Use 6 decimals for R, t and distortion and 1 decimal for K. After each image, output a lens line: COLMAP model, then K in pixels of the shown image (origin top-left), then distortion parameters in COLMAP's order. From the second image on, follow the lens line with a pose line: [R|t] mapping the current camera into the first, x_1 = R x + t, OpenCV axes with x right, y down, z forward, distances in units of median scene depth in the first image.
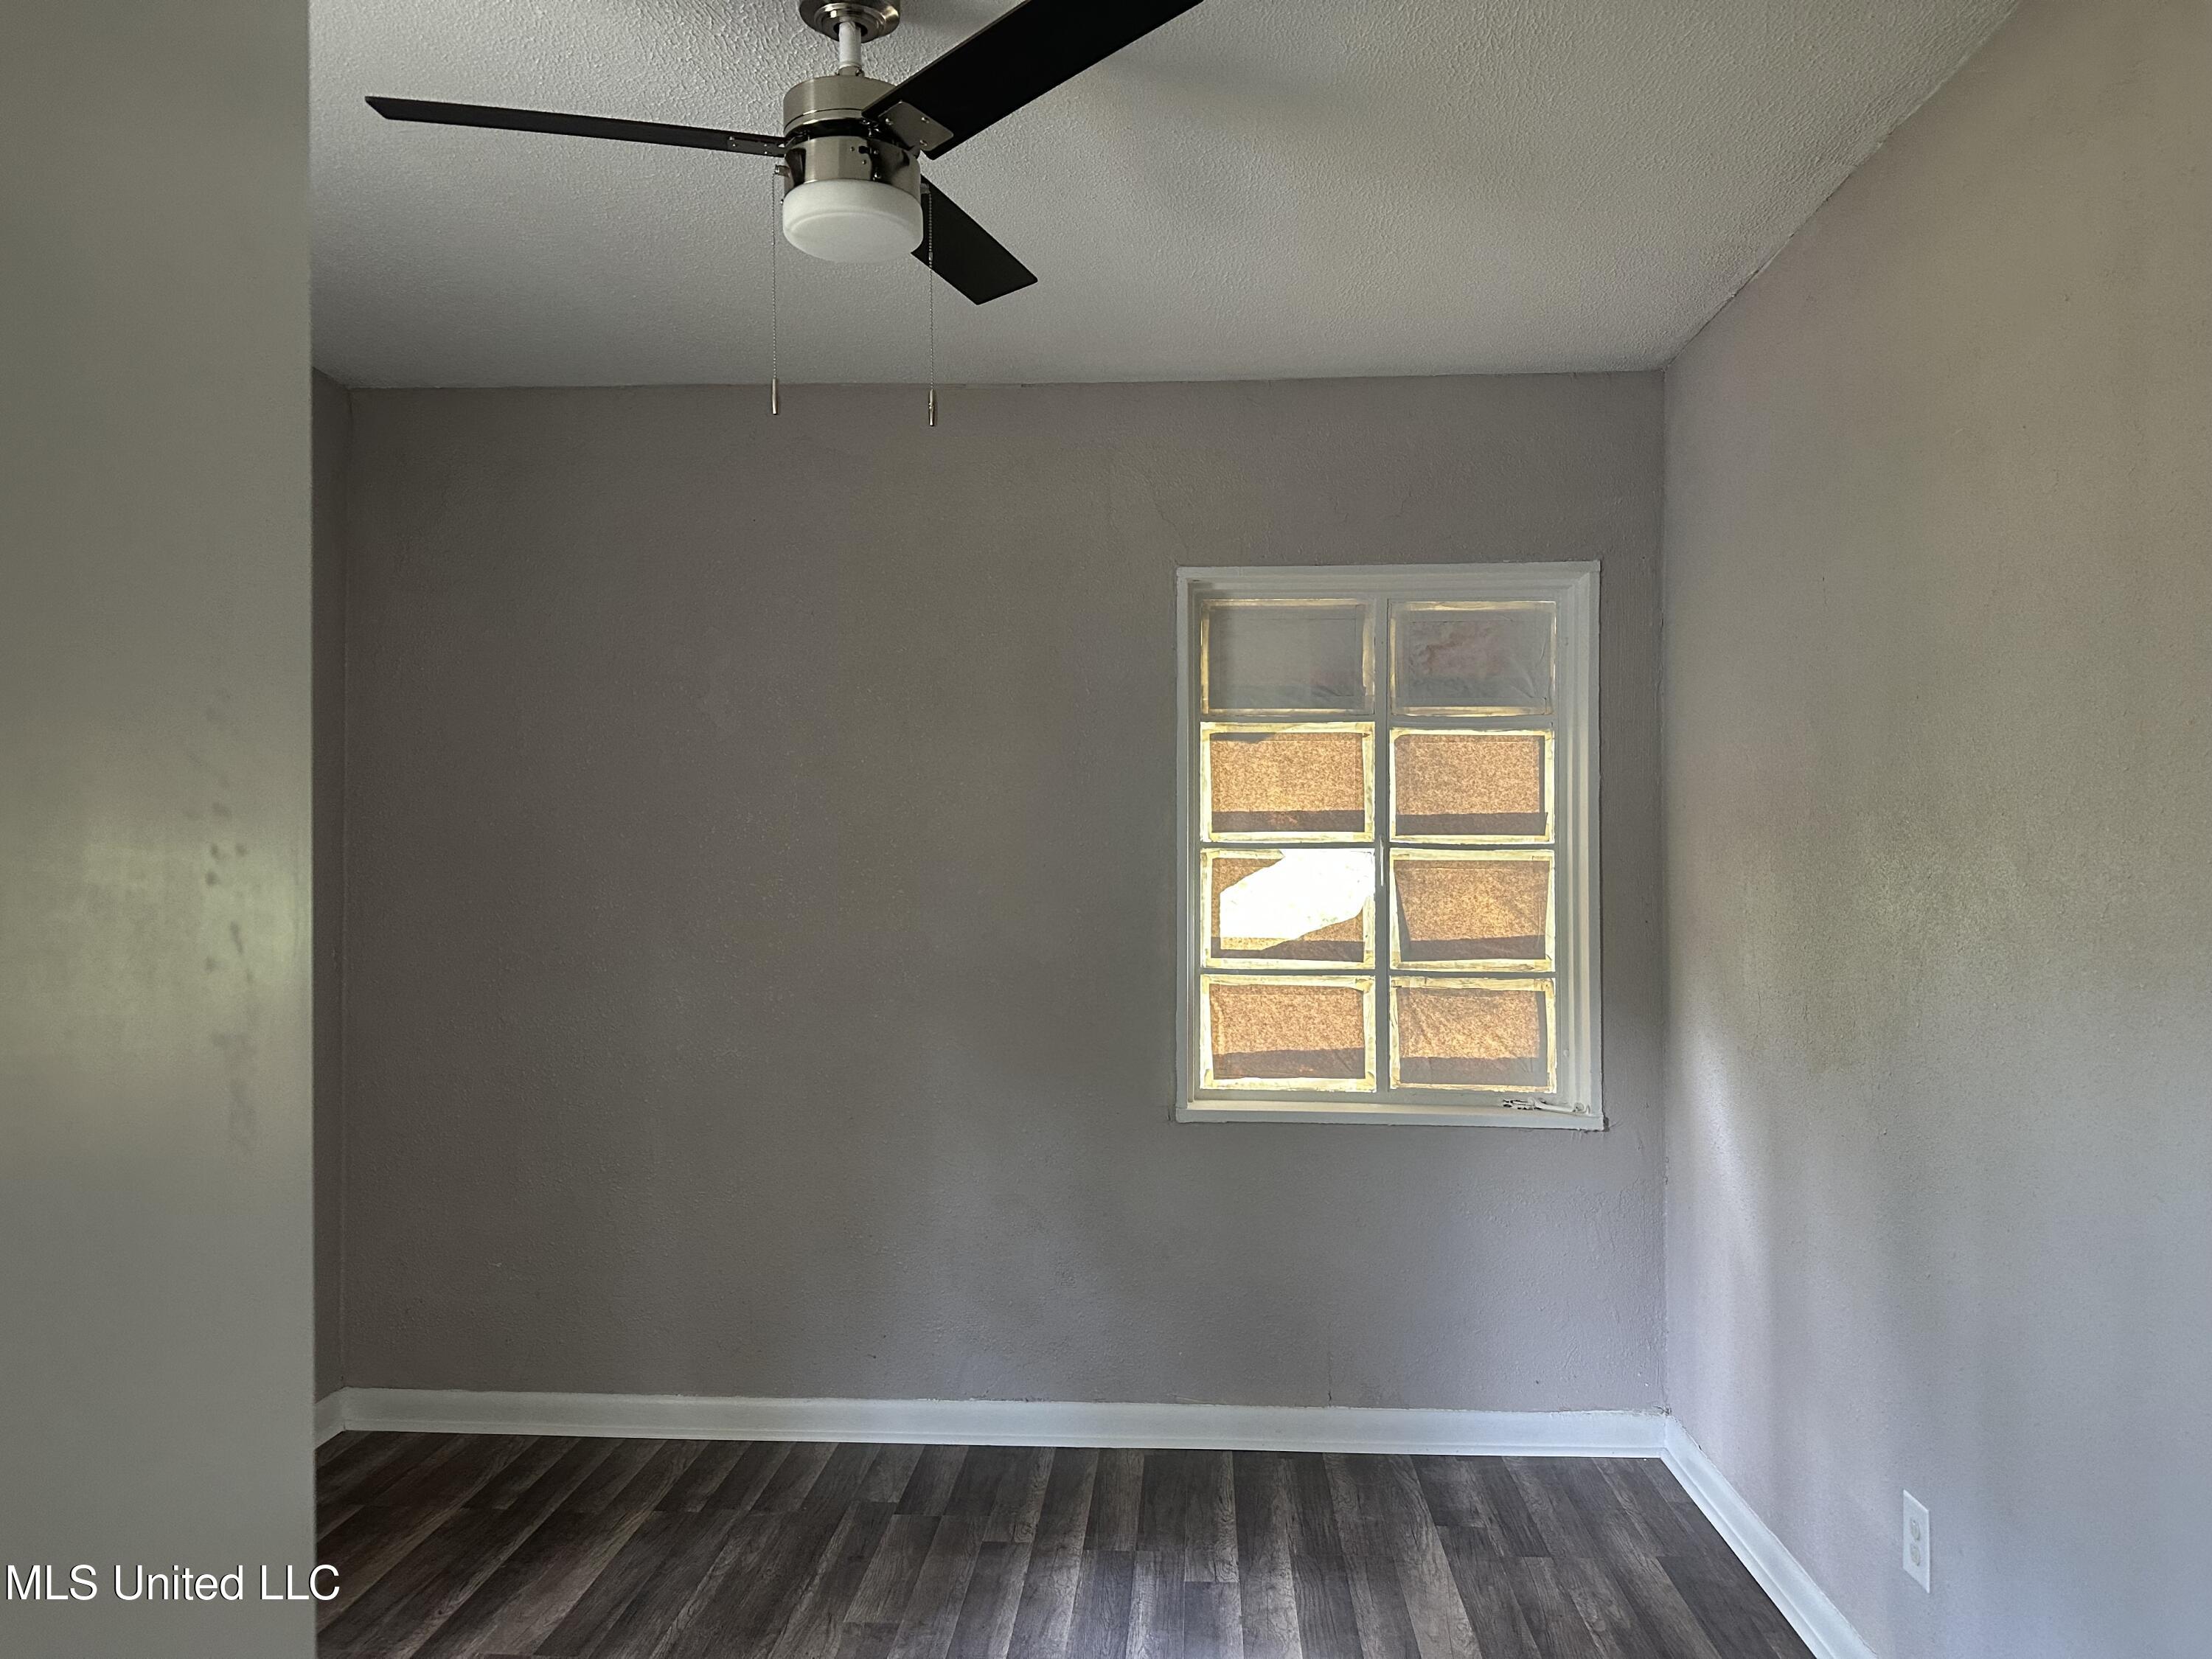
lens RADIAL K [[1565.9, 0, 1093.9], [0, 1565.9, 797.3], [0, 0, 1]] dist [0.049053, -0.057338]
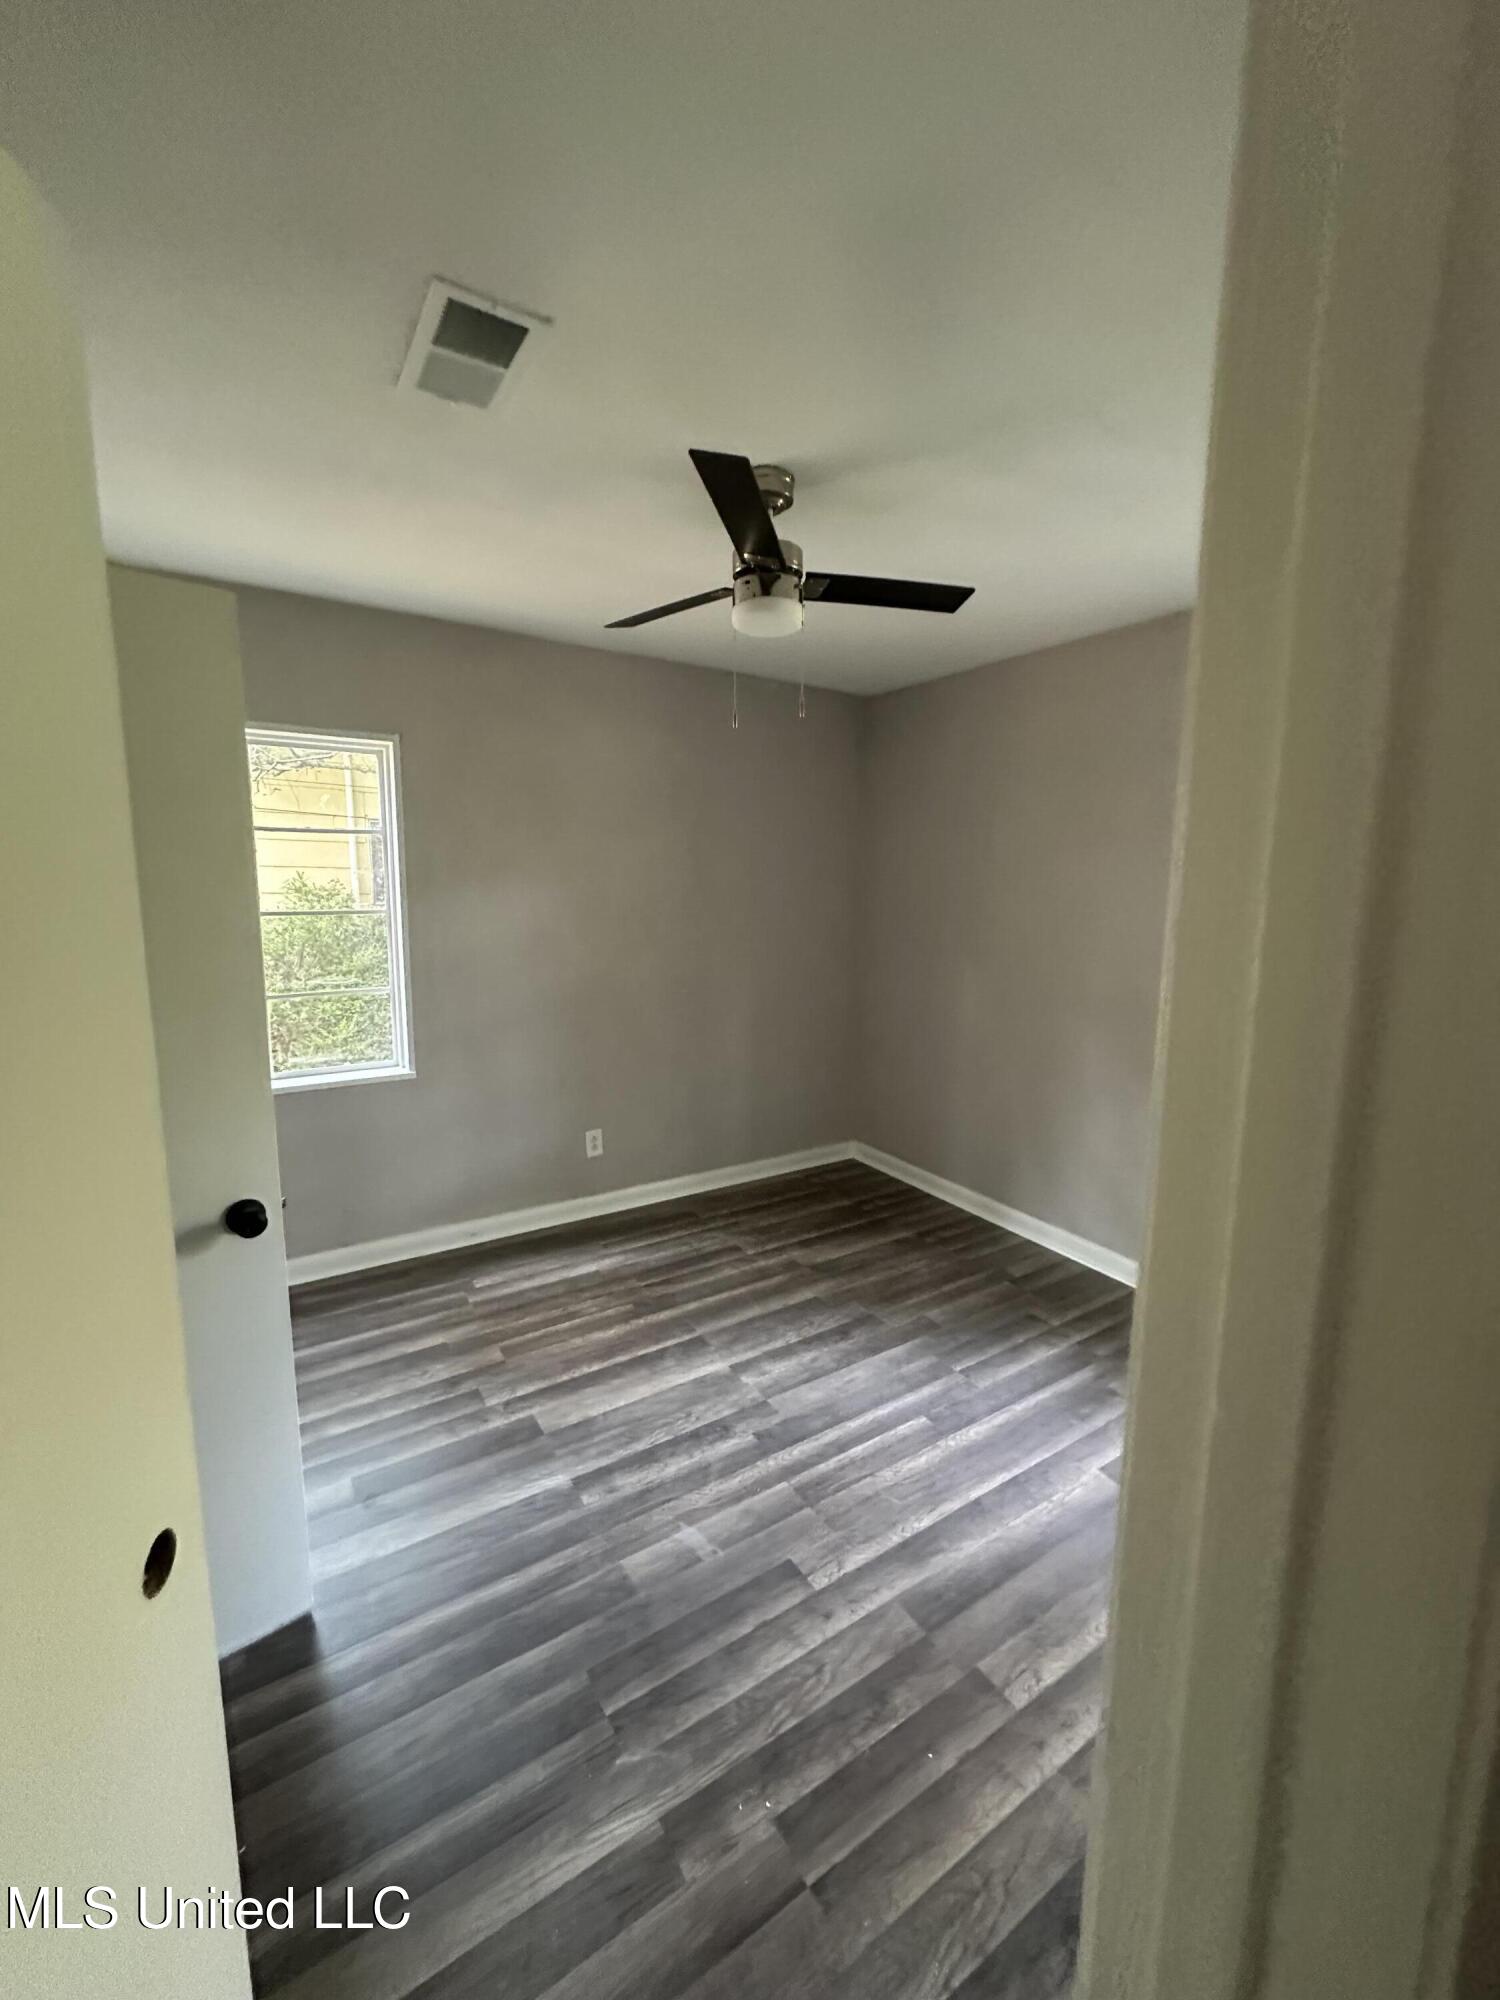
lens RADIAL K [[801.3, 0, 748.3], [0, 801.3, 994.3], [0, 0, 1]] dist [0.006554, 0.000296]
pose [[0.591504, 0.119605, -0.797382, 0.370139], [0.021760, 0.986209, 0.164070, -0.042616], [0.806008, -0.114399, 0.580744, 0.208914]]
